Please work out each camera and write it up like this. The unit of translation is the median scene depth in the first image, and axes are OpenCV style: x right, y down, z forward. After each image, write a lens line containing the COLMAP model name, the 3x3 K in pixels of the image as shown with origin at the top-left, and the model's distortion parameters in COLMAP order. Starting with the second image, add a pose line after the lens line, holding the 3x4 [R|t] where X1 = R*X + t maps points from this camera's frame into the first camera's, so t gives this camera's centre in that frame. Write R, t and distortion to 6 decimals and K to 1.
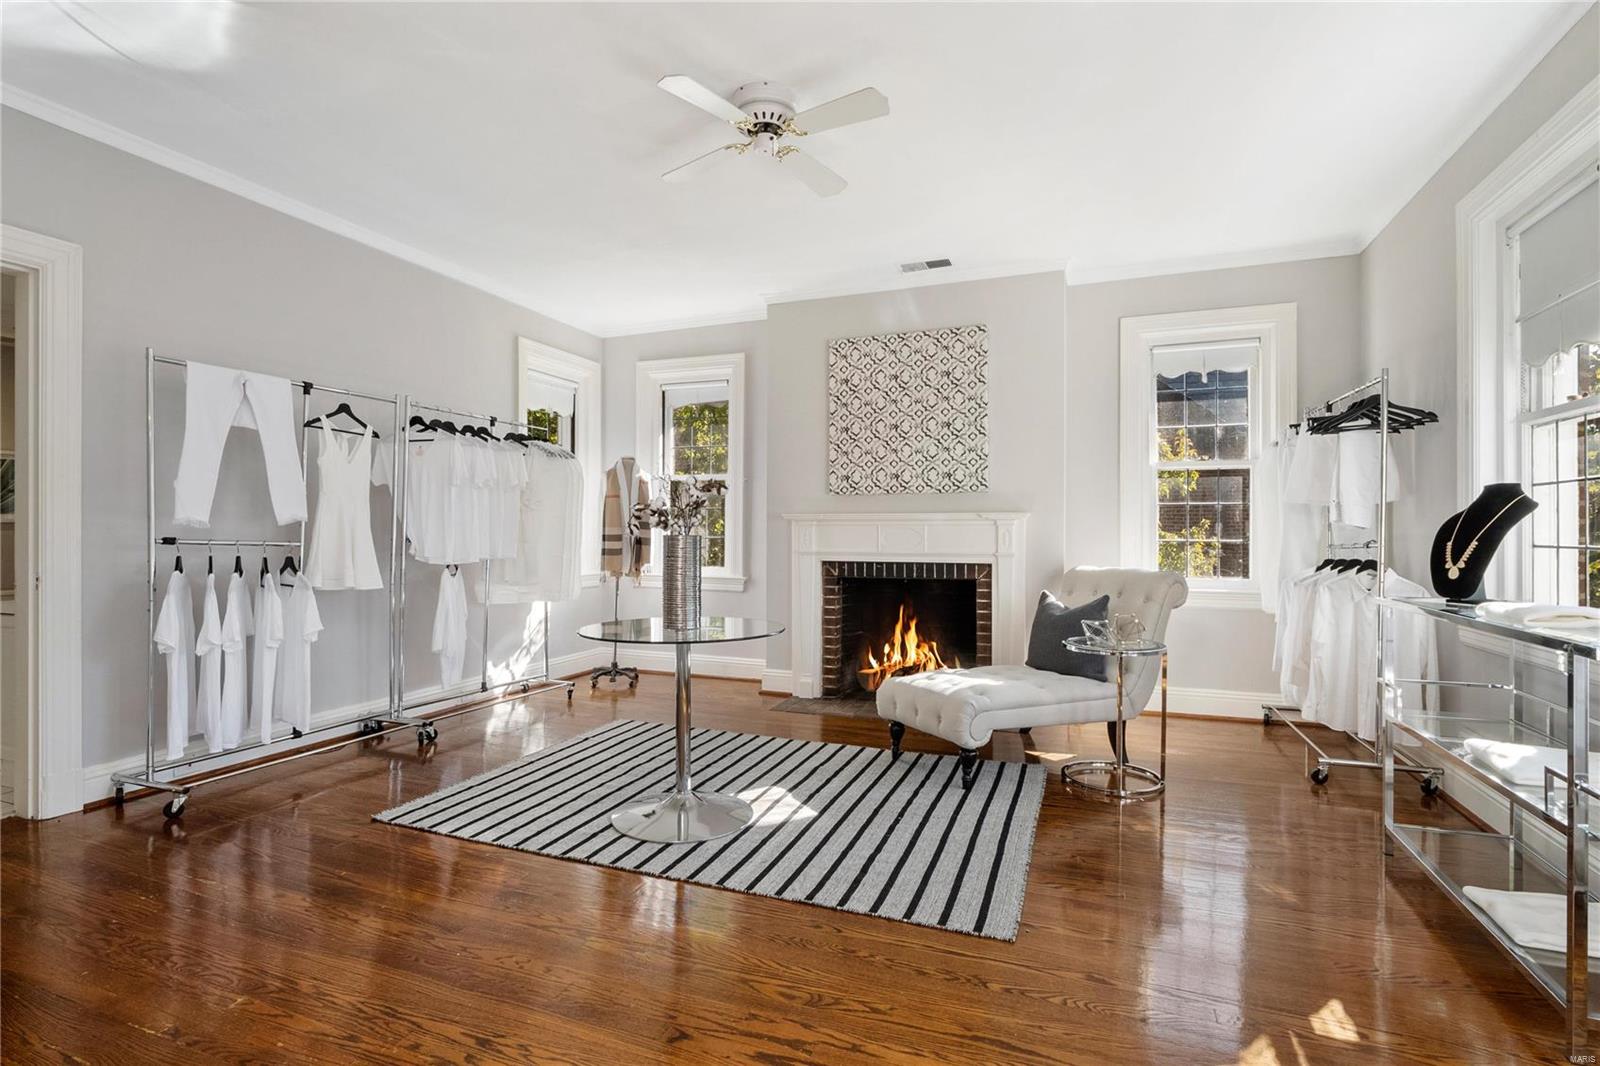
lens RADIAL K [[775.7, 0, 800.5], [0, 775.7, 552.2], [0, 0, 1]] dist [-0.012588, 0.000173]
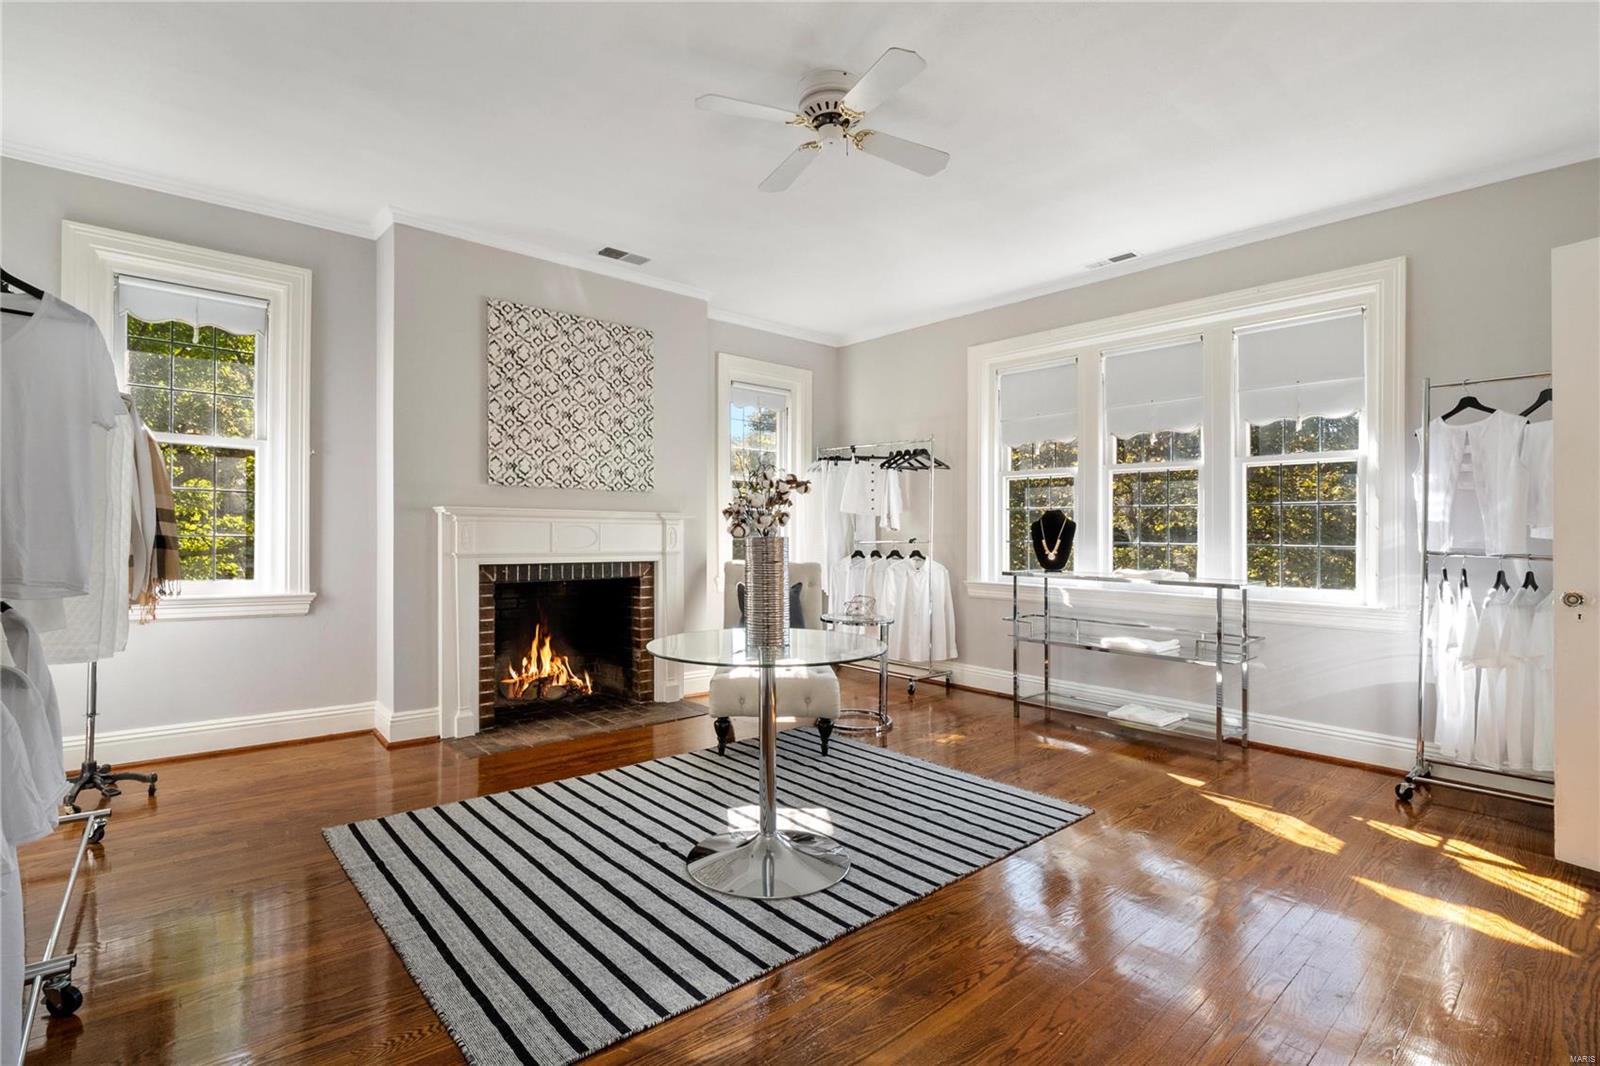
lens RADIAL K [[740.2, 0, 790.5], [0, 740.2, 545.7], [0, 0, 1]] dist [-0.012839, -0.000368]
pose [[0.466606, -0.012721, 0.884374, -0.545872], [0.013166, 0.999886, 0.007436, -0.010934], [-0.884367, 0.008174, 0.466720, 0.372756]]
